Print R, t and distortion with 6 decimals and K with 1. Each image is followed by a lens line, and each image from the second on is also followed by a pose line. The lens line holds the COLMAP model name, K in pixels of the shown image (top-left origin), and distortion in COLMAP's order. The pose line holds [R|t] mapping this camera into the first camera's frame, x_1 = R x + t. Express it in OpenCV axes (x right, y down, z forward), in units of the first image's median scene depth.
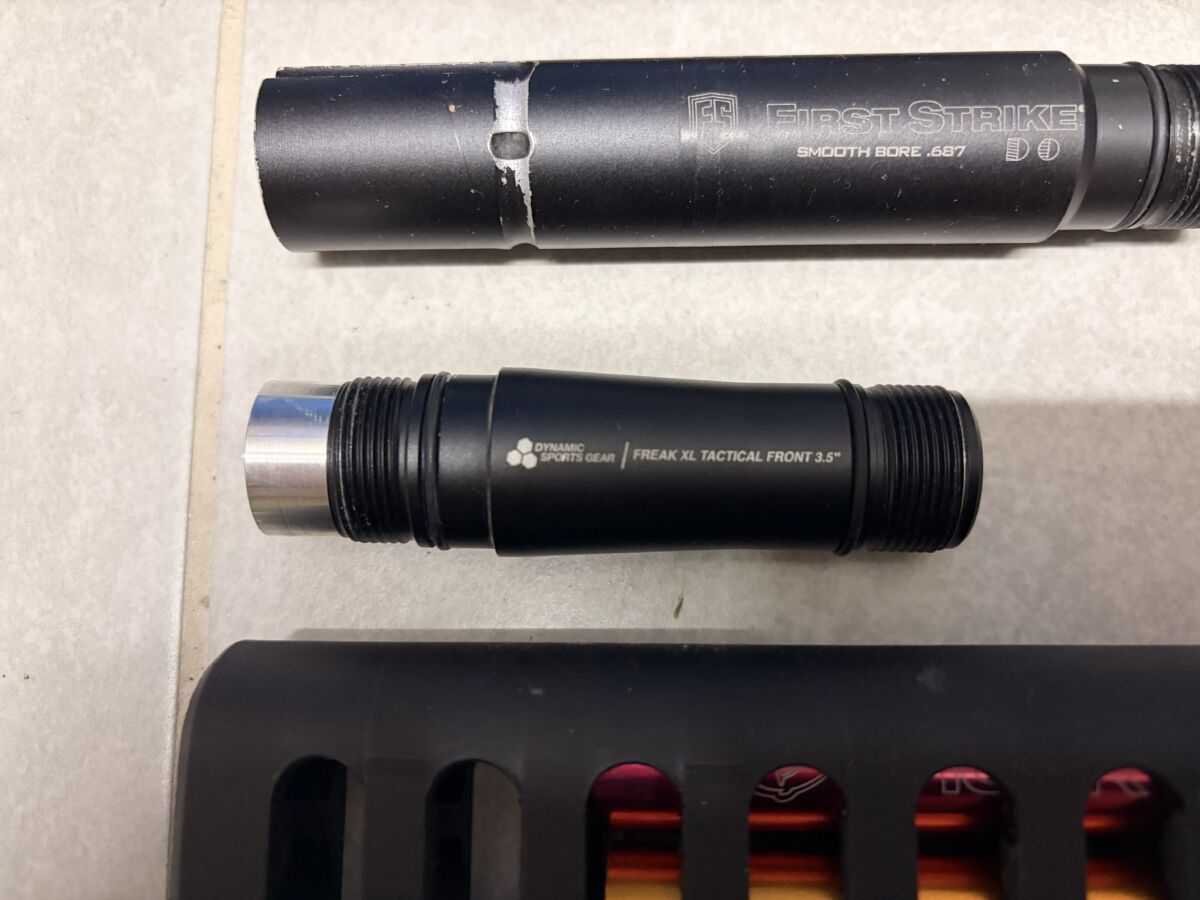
lens RADIAL K [[974.5, 0, 600.0], [0, 974.5, 450.0], [0, 0, 1]] dist [0.004648, -0.057369]
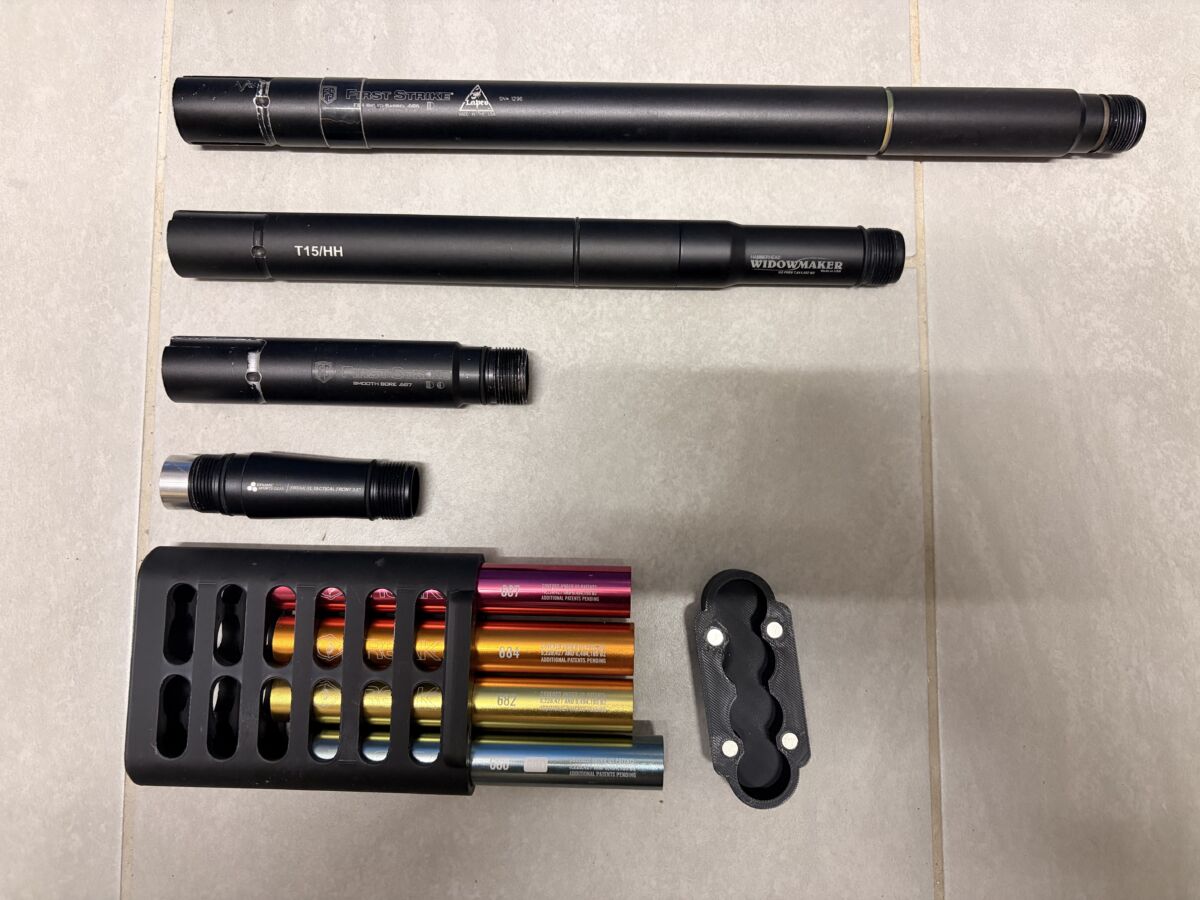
lens RADIAL K [[901.8, 0, 590.4], [0, 901.8, 452.0], [0, 0, 1]] dist [0.010336, -0.003148]
pose [[0.998383, 0.022123, 0.052357, 0.665566], [-0.026511, 0.996057, 0.084661, -0.300104], [-0.050278, -0.085912, 0.995033, -1.490366]]
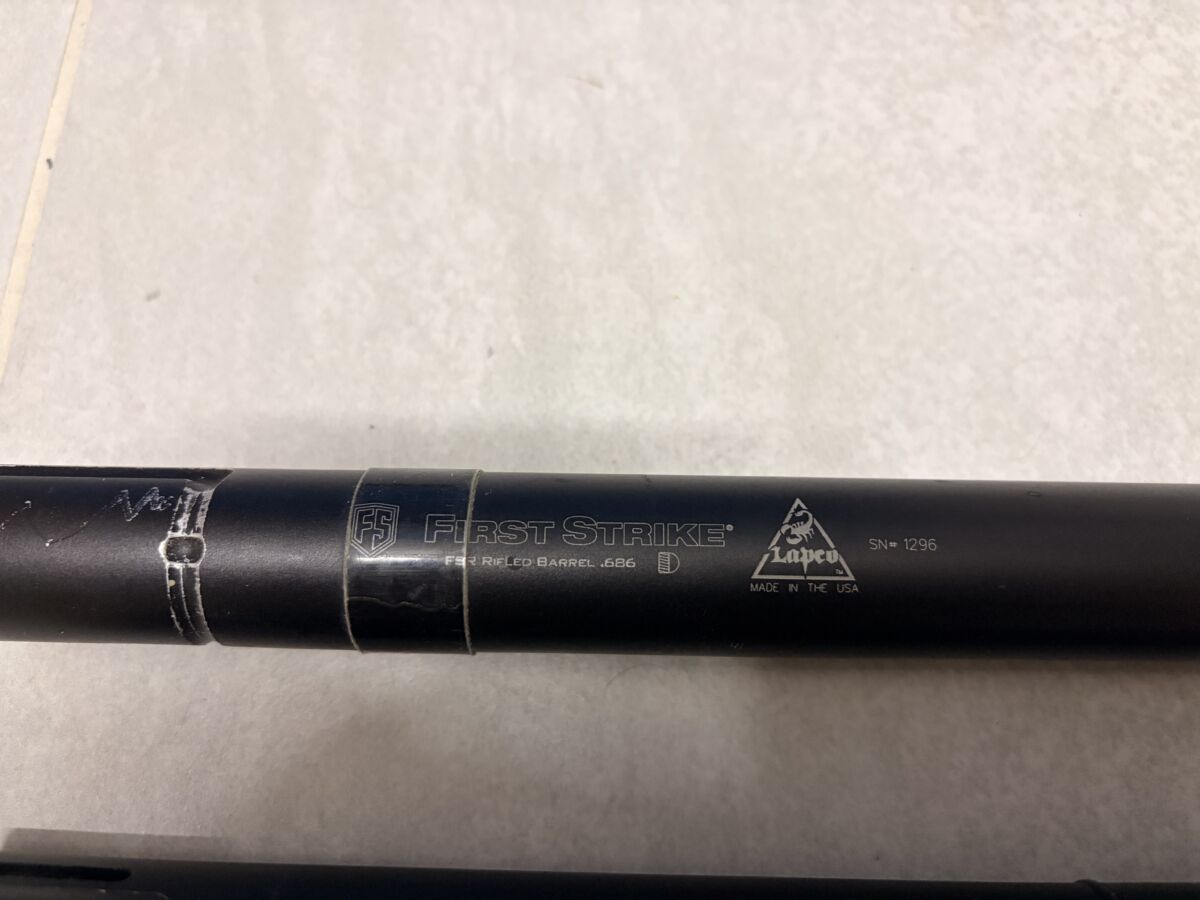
lens RADIAL K [[991.6, 0, 600.5], [0, 991.6, 476.2], [0, 0, 1]] dist [-0.015139, -0.010129]
pose [[0.998987, 0.036882, 0.025781, 0.263698], [-0.033089, 0.990346, -0.134612, -0.948936], [-0.030497, 0.133622, 0.990563, 0.077163]]
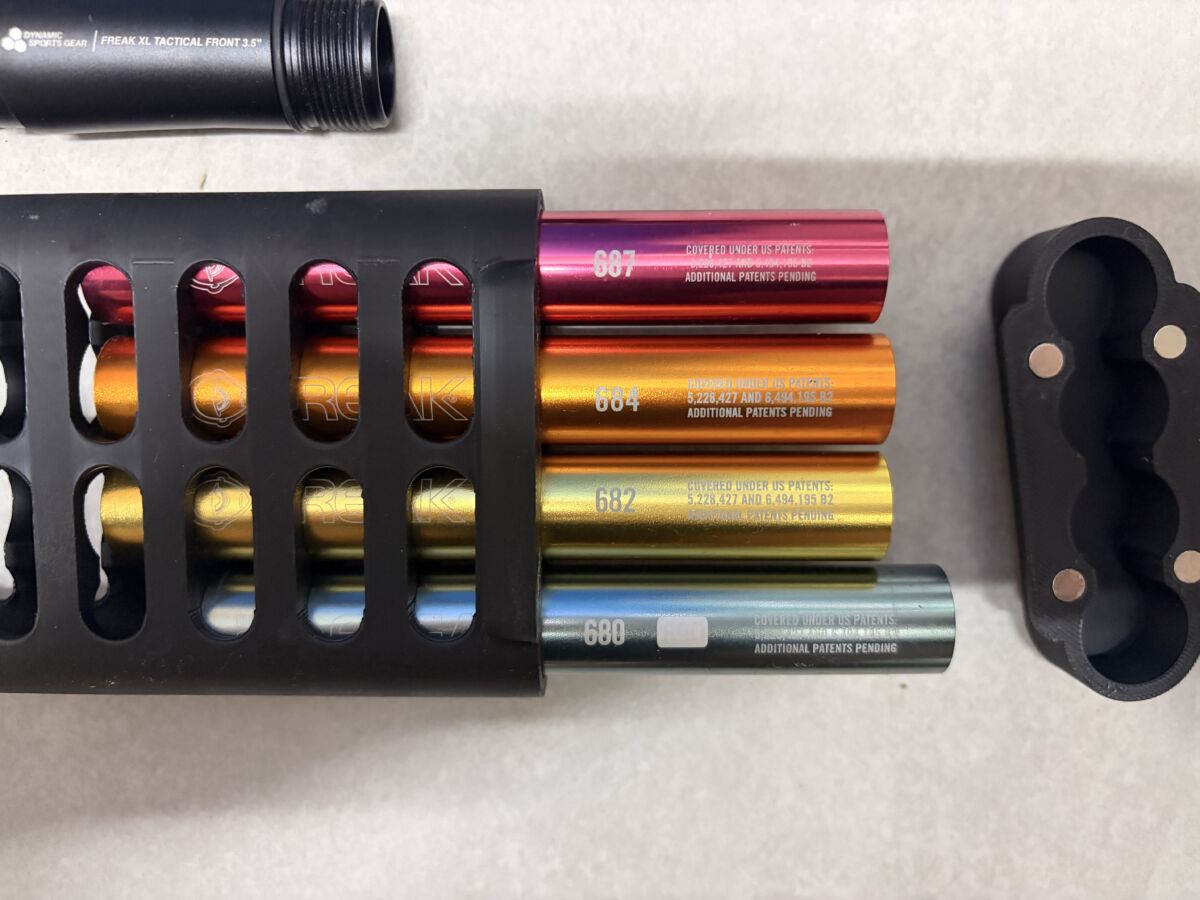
lens RADIAL K [[974.5, 0, 600.0], [0, 974.5, 450.0], [0, 0, 1]] dist [0.004648, -0.057369]
pose [[0.997597, -0.015274, 0.067581, 0.498662], [-0.003433, 0.963303, 0.268393, 0.151448], [-0.069200, -0.267980, 0.960936, -0.360344]]
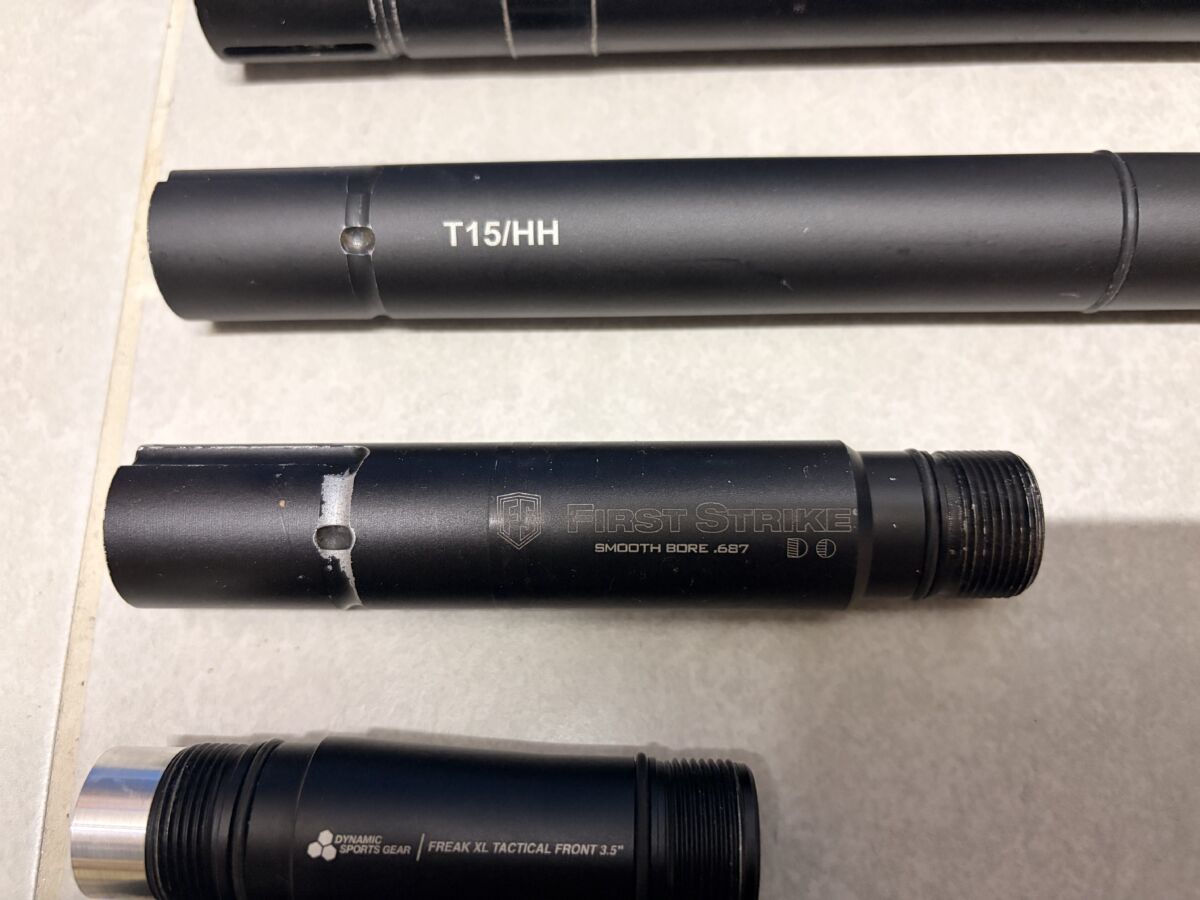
lens RADIAL K [[974.5, 0, 600.0], [0, 974.5, 450.0], [0, 0, 1]] dist [0.004648, -0.057369]
pose [[0.999974, 0.007171, -0.000441, 0.179599], [-0.007170, 0.992180, -0.124607, -0.240722], [-0.000456, 0.124607, 0.992206, -0.085431]]
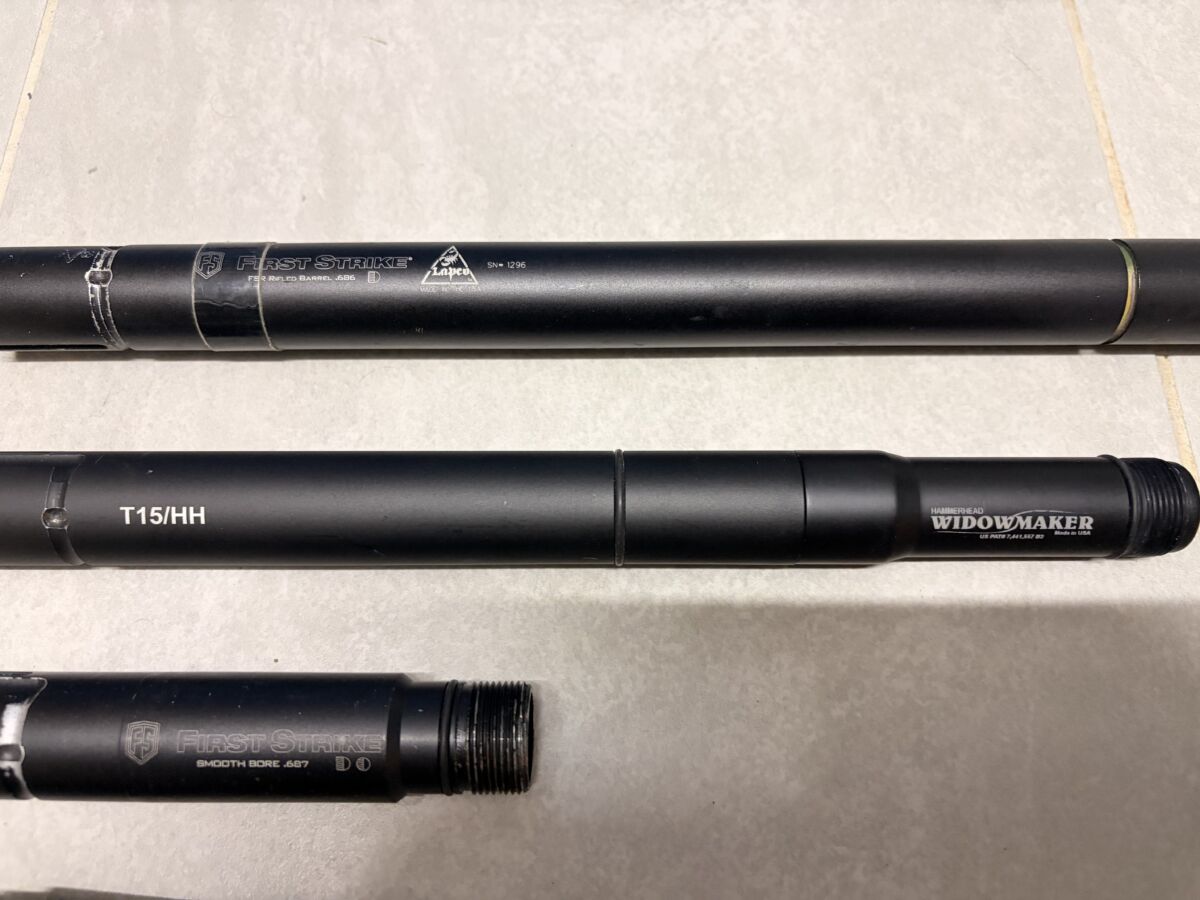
lens RADIAL K [[950.6, 0, 588.5], [0, 950.6, 453.8], [0, 0, 1]] dist [-0.005204, -0.005803]
pose [[0.999321, 0.015928, 0.033236, 0.646217], [-0.009239, 0.981256, -0.192488, -0.429703], [-0.035679, 0.192050, 0.980736, -0.473484]]
